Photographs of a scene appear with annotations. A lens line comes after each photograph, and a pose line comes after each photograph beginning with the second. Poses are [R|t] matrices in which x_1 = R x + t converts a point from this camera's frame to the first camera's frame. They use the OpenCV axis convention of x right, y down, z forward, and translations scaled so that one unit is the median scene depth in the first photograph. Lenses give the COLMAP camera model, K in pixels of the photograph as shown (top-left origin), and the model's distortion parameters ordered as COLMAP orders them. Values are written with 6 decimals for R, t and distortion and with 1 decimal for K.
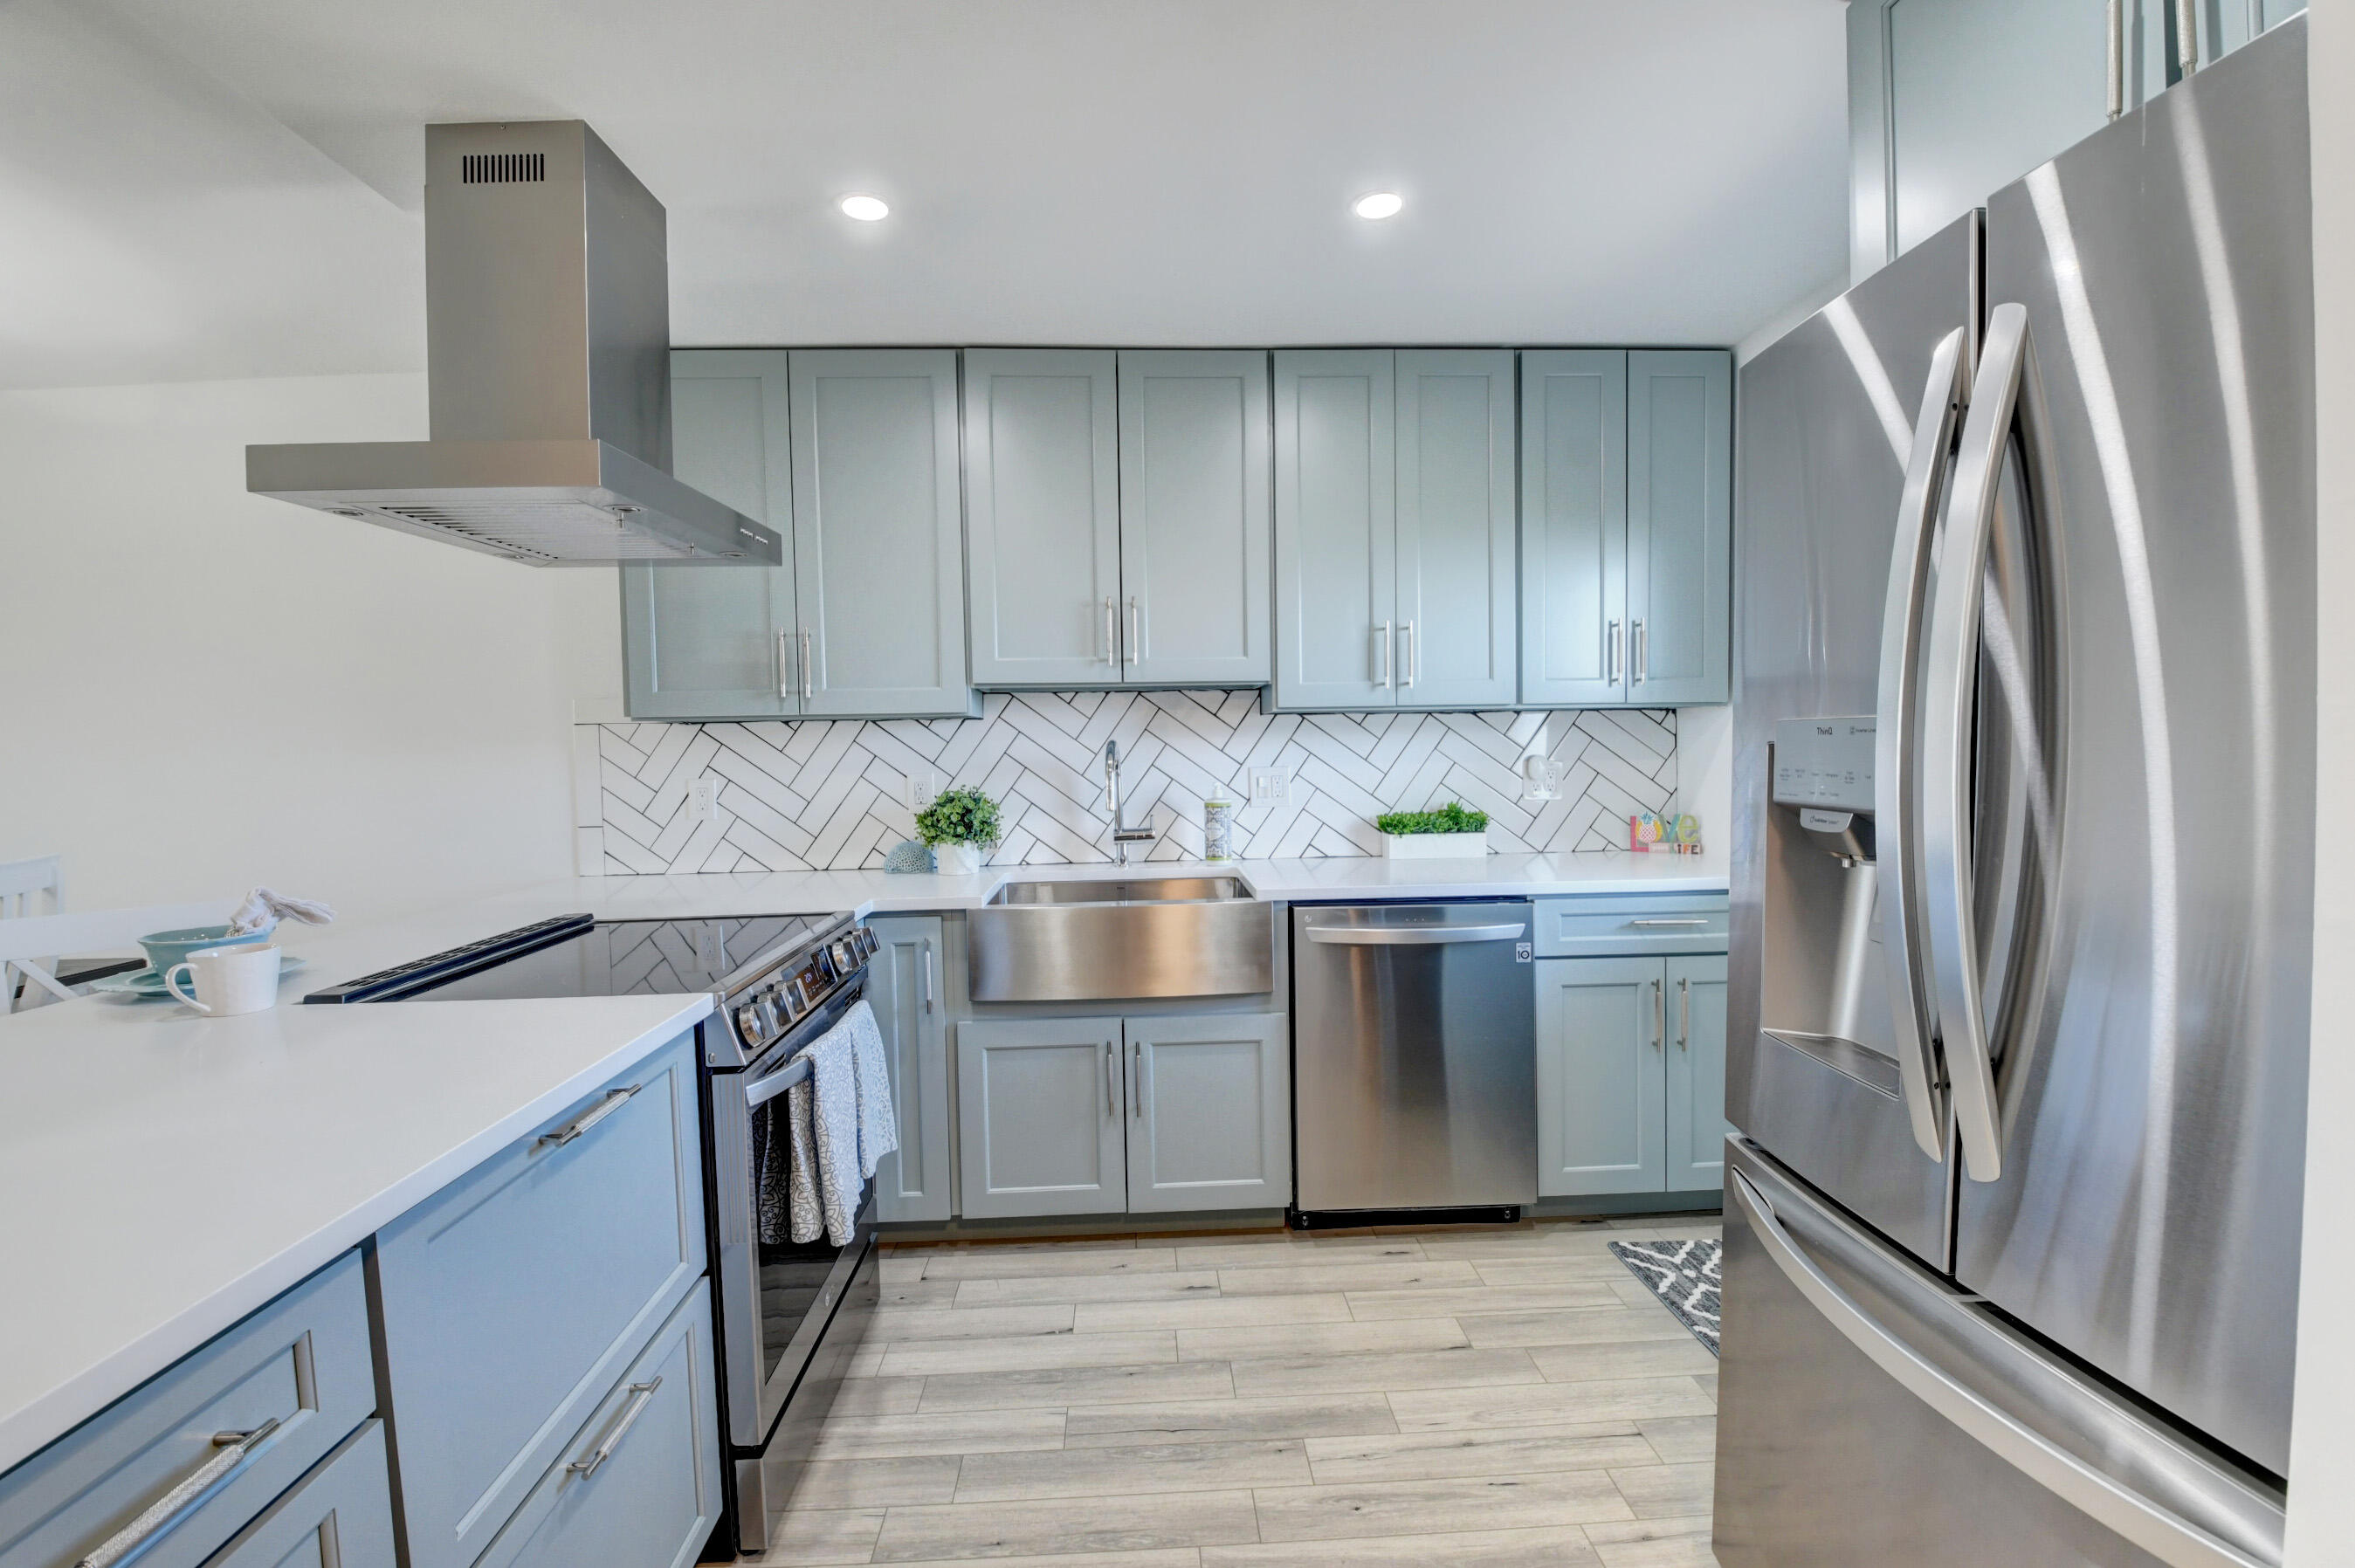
lens RADIAL K [[1032.7, 0, 1172.7], [0, 1032.7, 784.5], [0, 0, 1]] dist [0.026298, -0.039177]
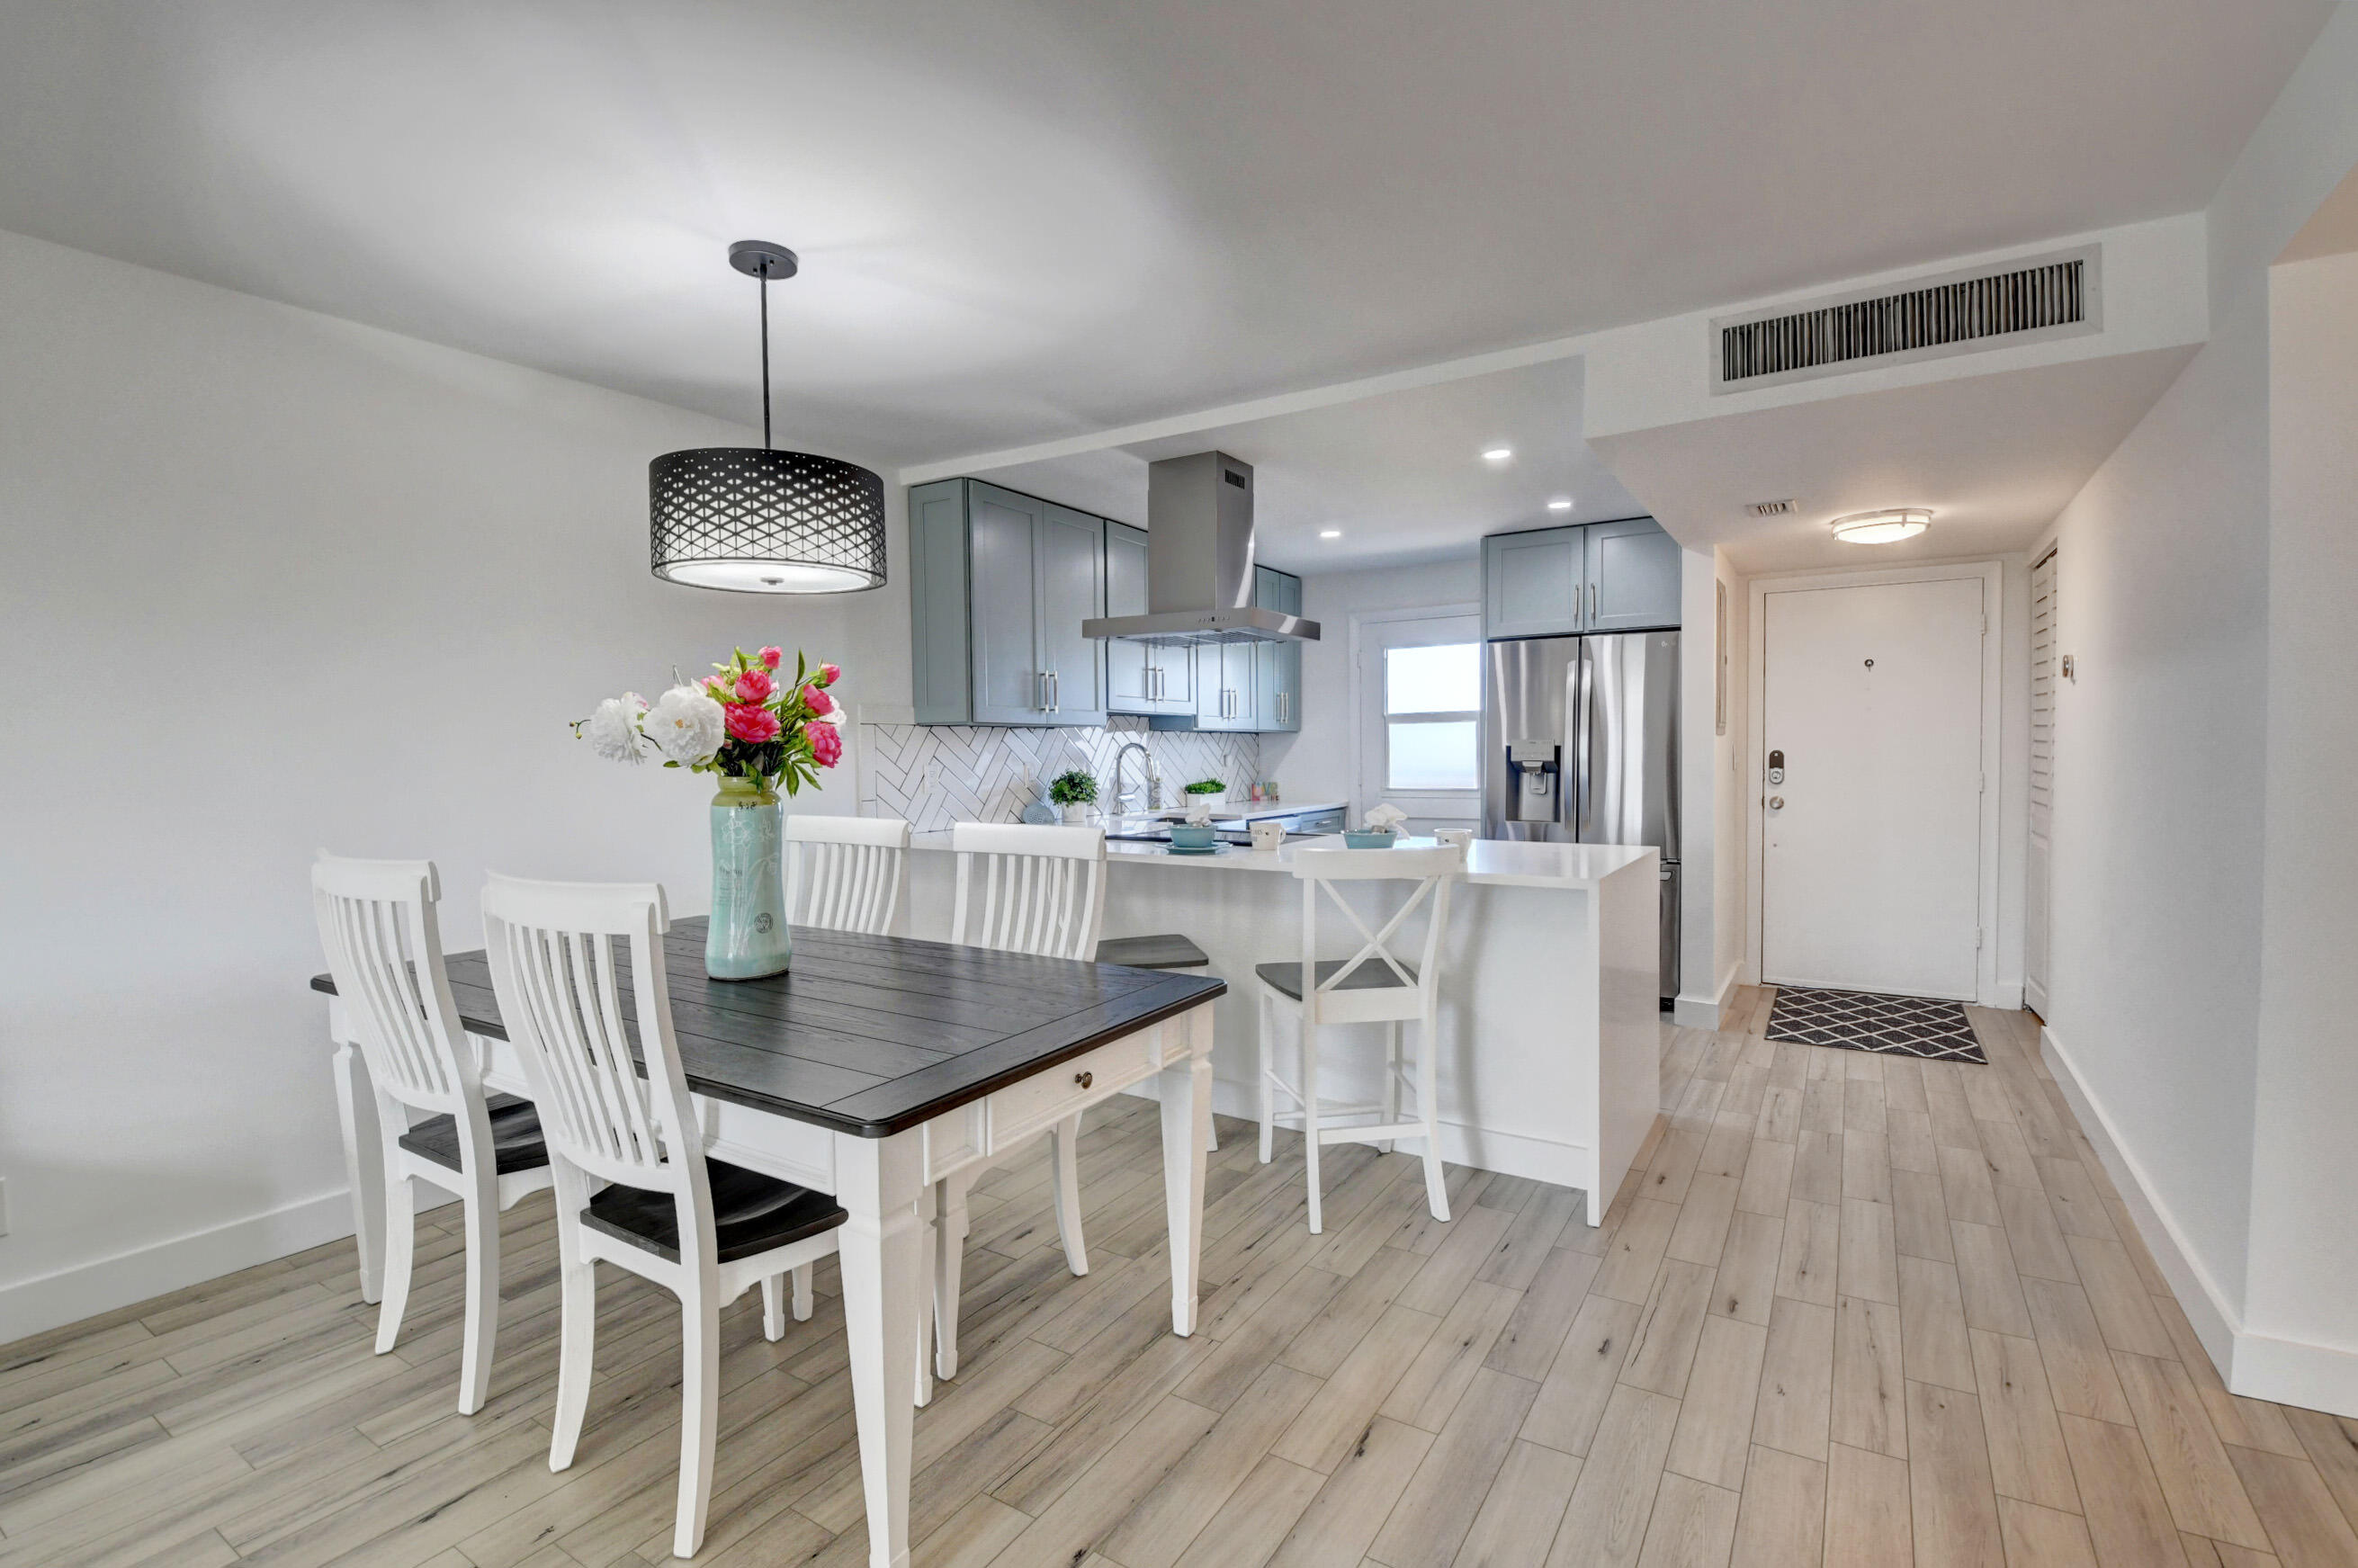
lens RADIAL K [[1050.6, 0, 1134.1], [0, 1050.6, 789.0], [0, 0, 1]] dist [-0.043092, -0.000233]
pose [[0.602947, -0.016455, 0.797611, -1.561299], [0.027931, 0.999610, -0.000492, 0.039202], [-0.797292, 0.022575, 0.603172, -0.106684]]
